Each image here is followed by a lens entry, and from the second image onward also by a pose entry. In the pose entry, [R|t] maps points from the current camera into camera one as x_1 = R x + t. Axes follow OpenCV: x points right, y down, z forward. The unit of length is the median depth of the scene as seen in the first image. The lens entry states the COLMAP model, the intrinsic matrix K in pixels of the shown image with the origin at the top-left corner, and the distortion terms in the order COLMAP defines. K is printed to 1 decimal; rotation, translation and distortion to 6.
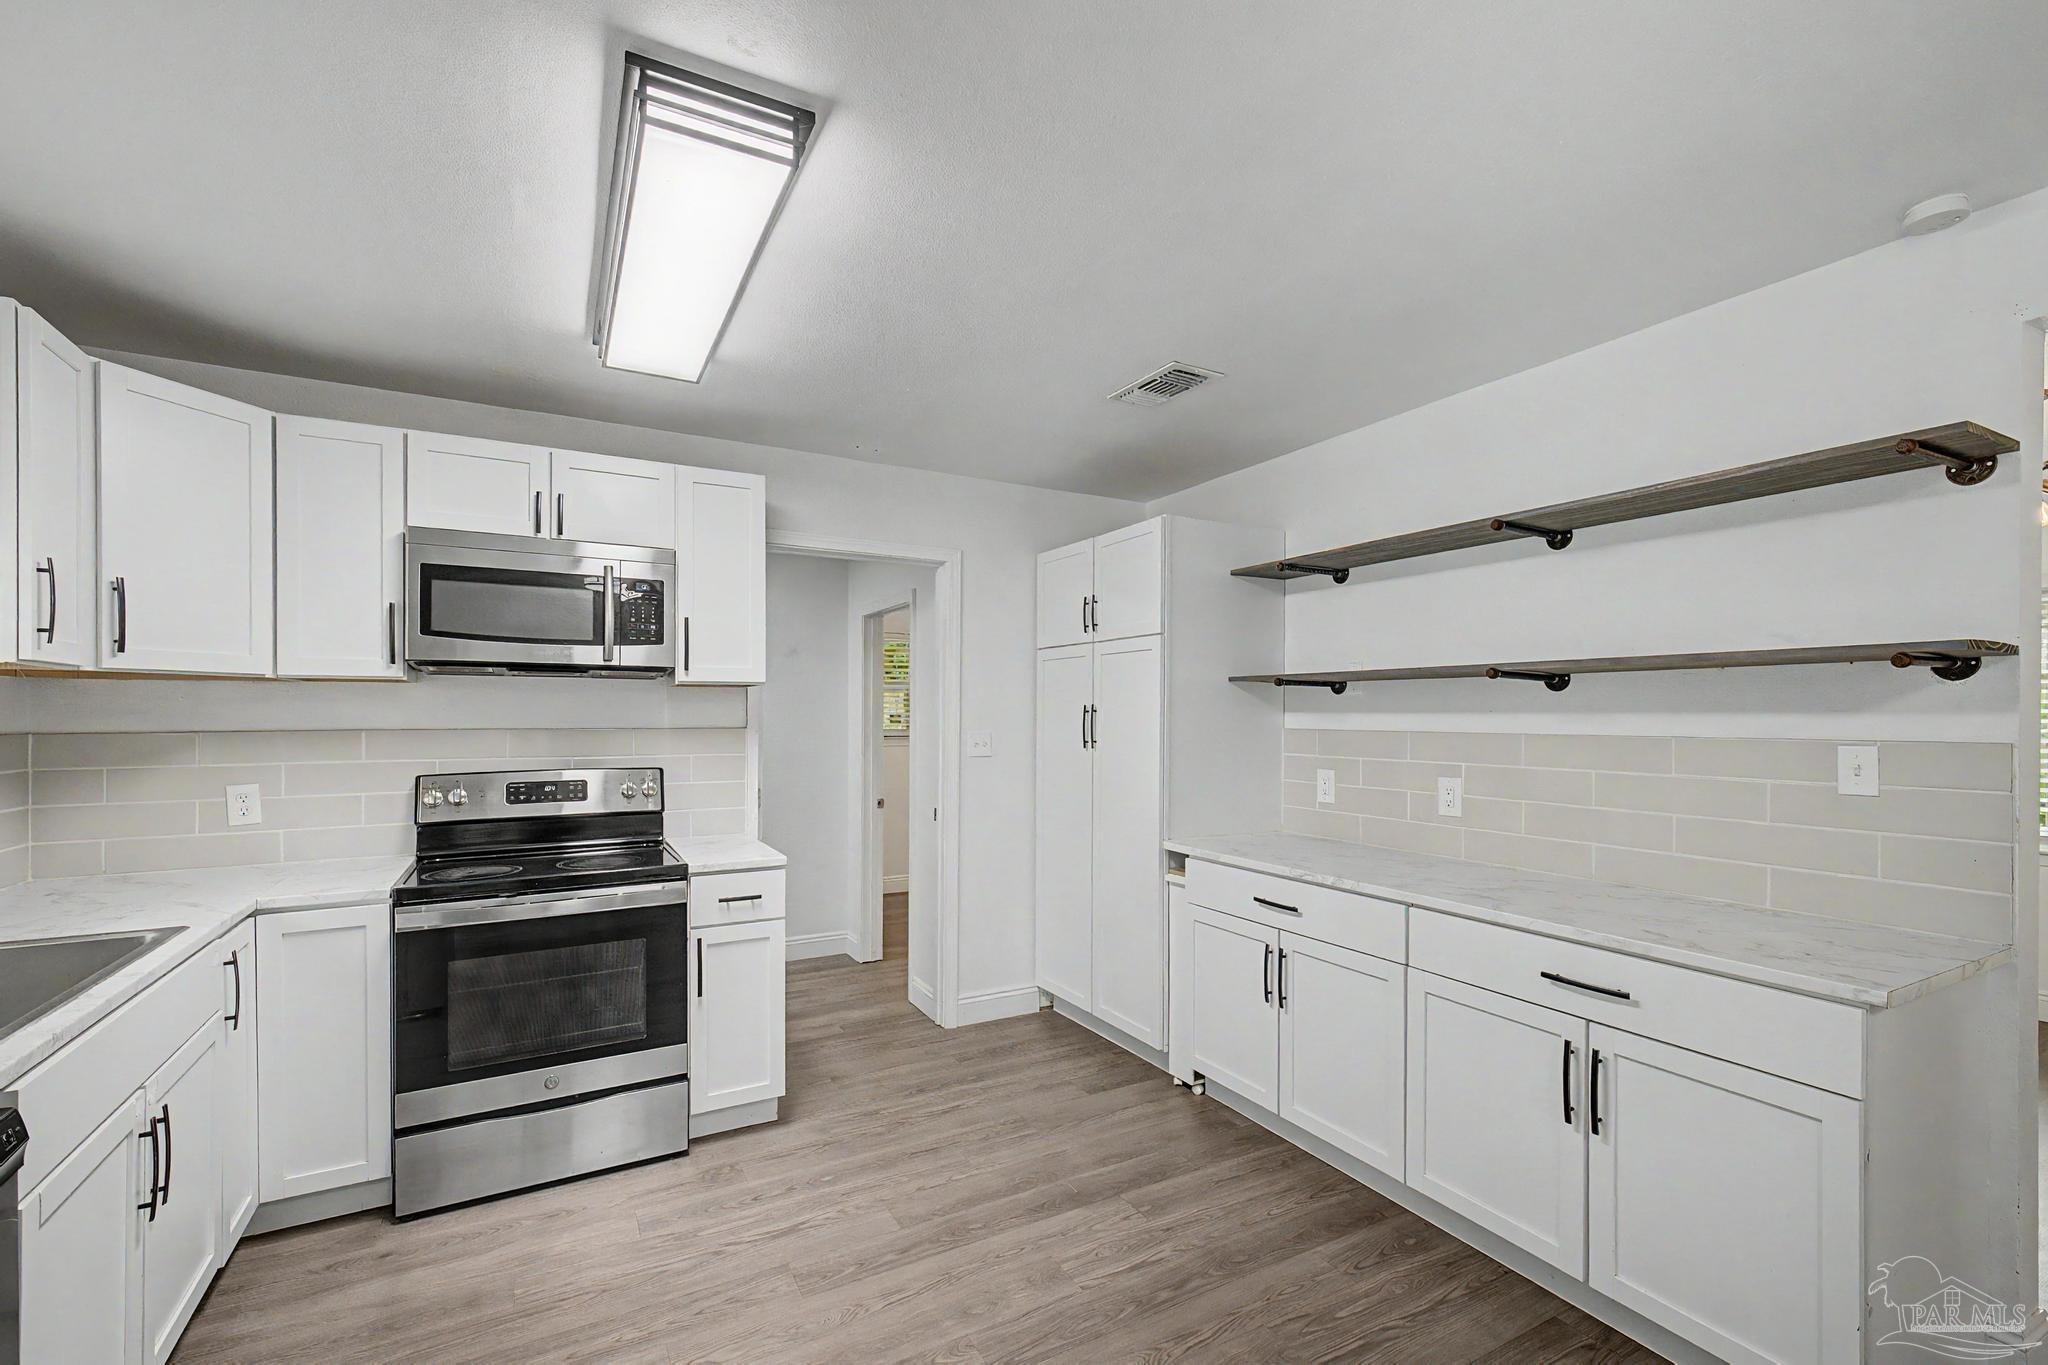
lens RADIAL K [[874.5, 0, 1018.4], [0, 874.5, 697.5], [0, 0, 1]] dist [0.003345, 0.000078]
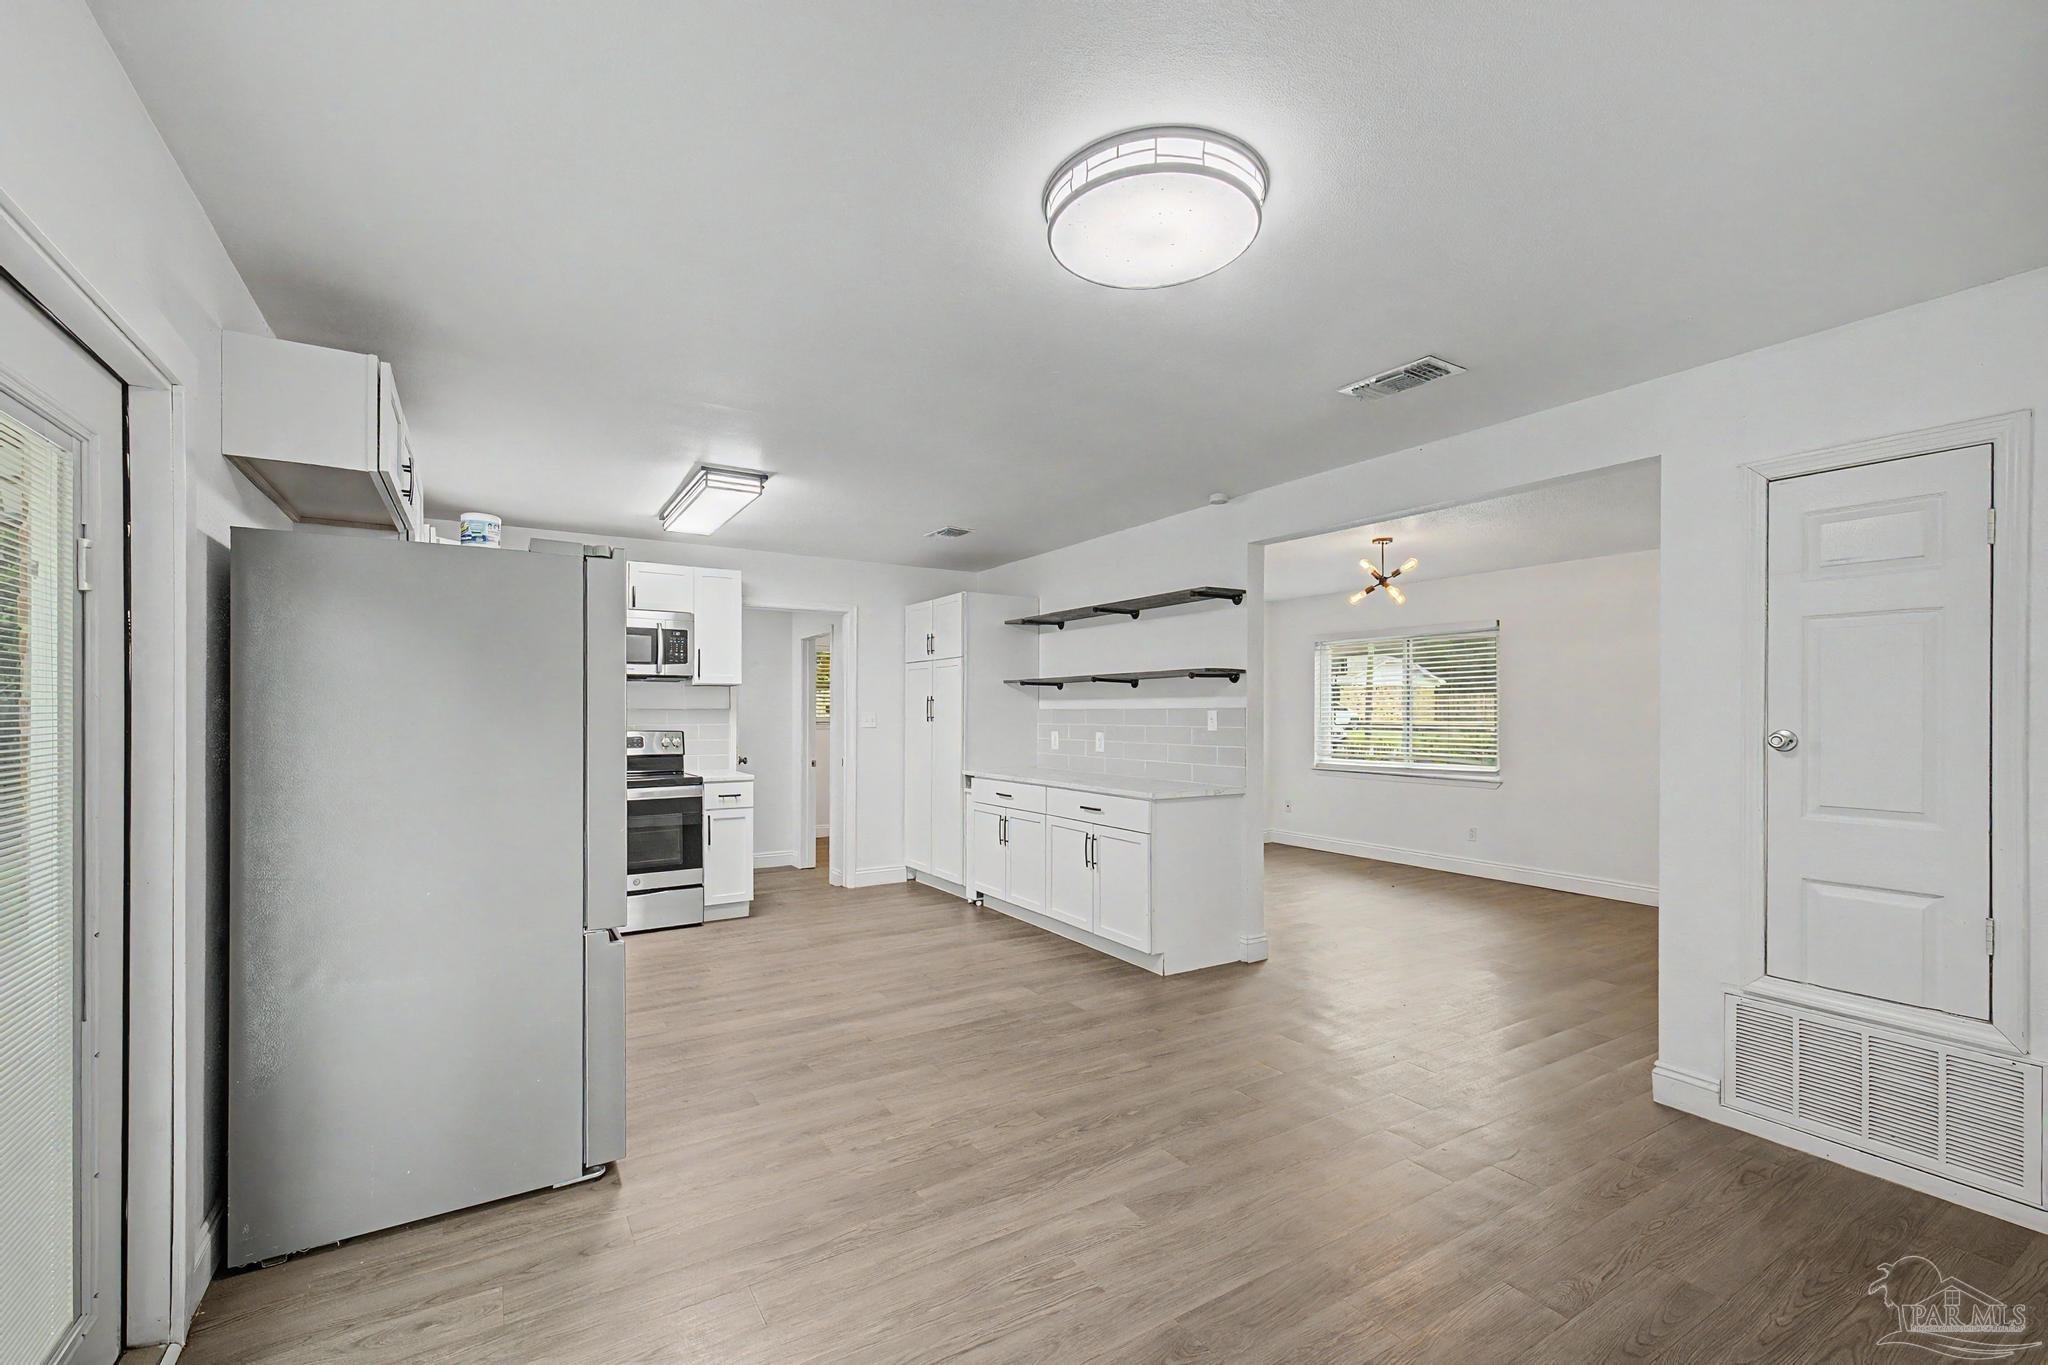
lens RADIAL K [[874.5, 0, 1033.4], [0, 874.5, 688.3], [0, 0, 1]] dist [0.003345, 0.000078]
pose [[0.997975, -0.001494, 0.063591, 0.202616], [0.002033, 0.999963, -0.008405, 0.008819], [-0.063576, 0.008517, 0.997941, -0.861039]]
